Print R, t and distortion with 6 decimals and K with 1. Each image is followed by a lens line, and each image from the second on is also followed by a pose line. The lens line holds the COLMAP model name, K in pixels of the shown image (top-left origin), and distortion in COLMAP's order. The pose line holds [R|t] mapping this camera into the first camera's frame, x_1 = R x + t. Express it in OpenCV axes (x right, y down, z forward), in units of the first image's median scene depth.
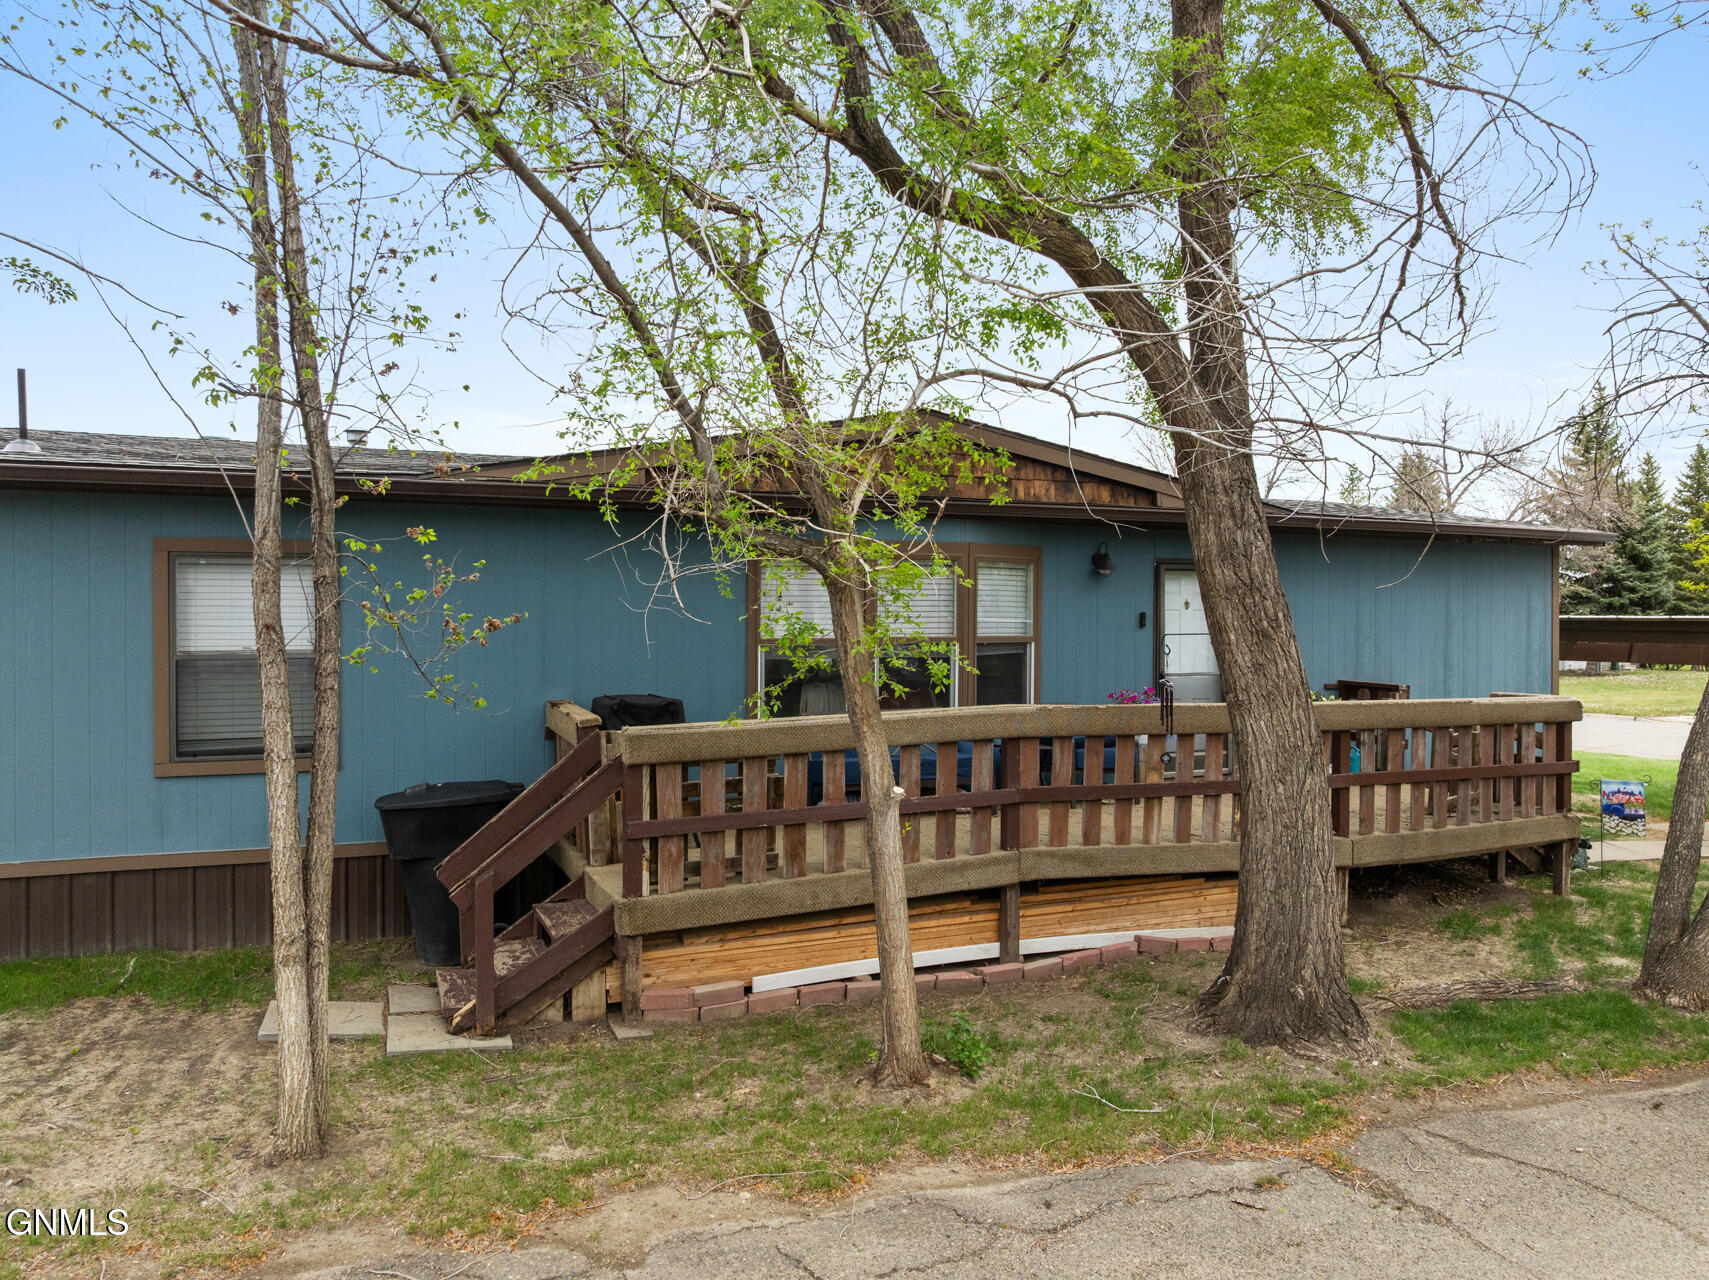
lens RADIAL K [[1202.9, 0, 849.5], [0, 1202.9, 673.1], [0, 0, 1]] dist [-0.044140, 0.015997]
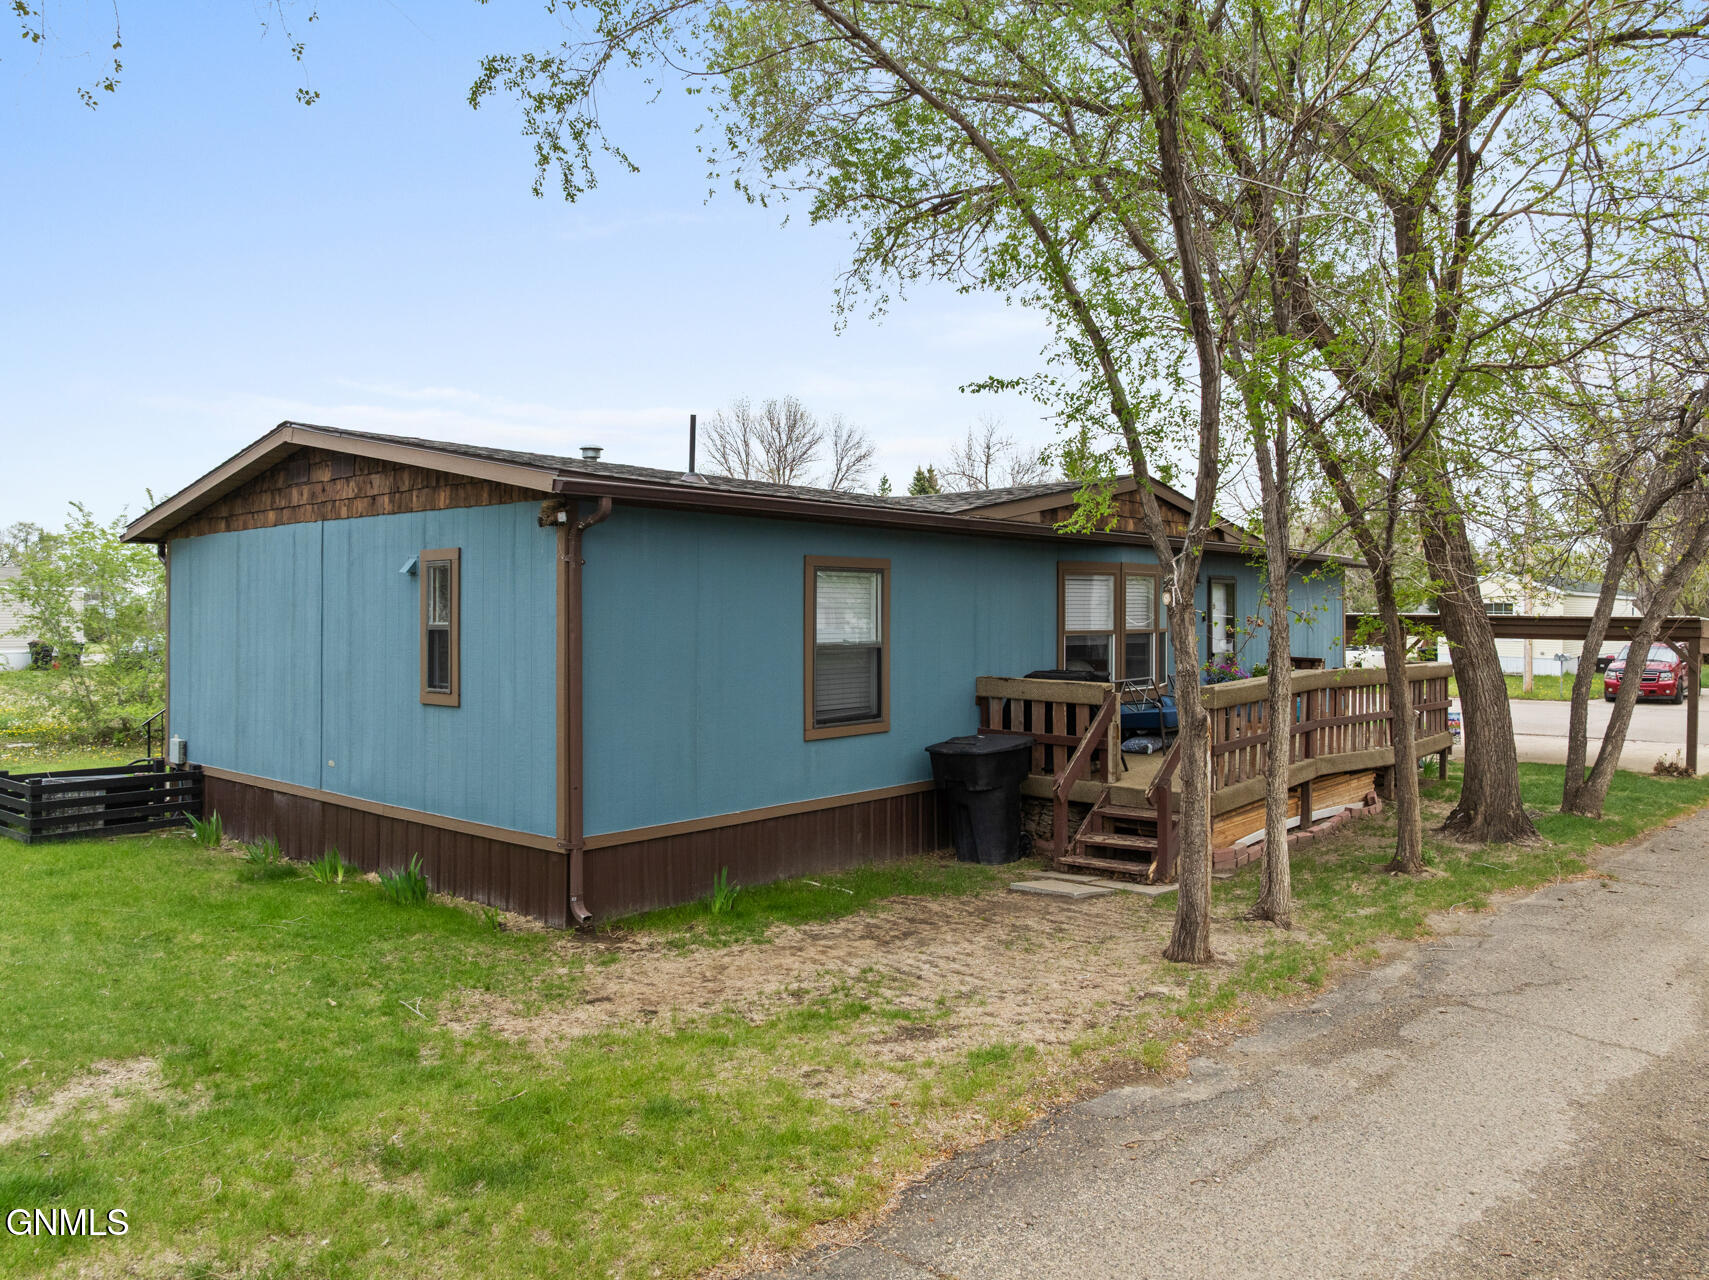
lens RADIAL K [[1220.9, 0, 859.2], [0, 1220.9, 629.7], [0, 0, 1]] dist [-0.044689, 0.003606]
pose [[0.884958, -0.006183, 0.465630, -1.063517], [0.024997, 0.999101, -0.034242, 0.014343], [-0.465000, 0.041942, 0.884317, -0.157393]]
